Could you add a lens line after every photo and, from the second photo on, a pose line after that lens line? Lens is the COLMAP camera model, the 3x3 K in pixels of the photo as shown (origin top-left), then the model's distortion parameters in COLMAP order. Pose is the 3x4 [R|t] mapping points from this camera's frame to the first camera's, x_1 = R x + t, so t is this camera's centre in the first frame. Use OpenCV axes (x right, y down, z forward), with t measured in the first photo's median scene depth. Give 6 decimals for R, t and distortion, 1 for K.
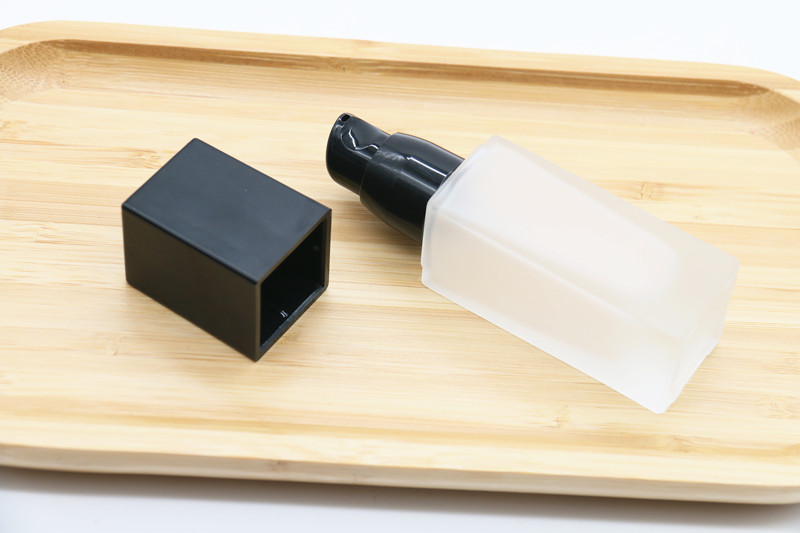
lens RADIAL K [[1801.6, 0, 400.0], [0, 1801.6, 266.5], [0, 0, 1]] dist [0.165190, 0.000629]
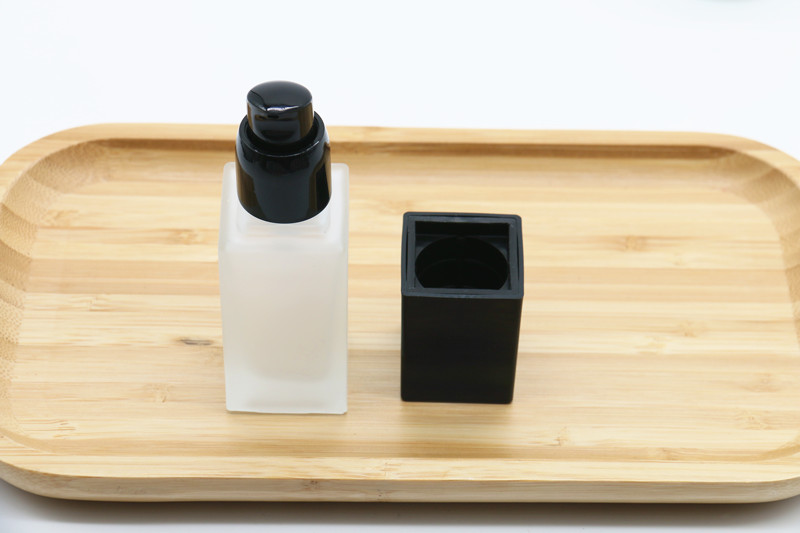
lens RADIAL K [[1801.6, 0, 400.0], [0, 1801.6, 266.5], [0, 0, 1]] dist [0.165190, 0.000629]
pose [[0.998606, -0.050012, -0.016848, 0.011500], [0.048335, 0.994908, -0.088443, 0.063144], [0.021186, 0.087505, 0.995939, -0.112762]]
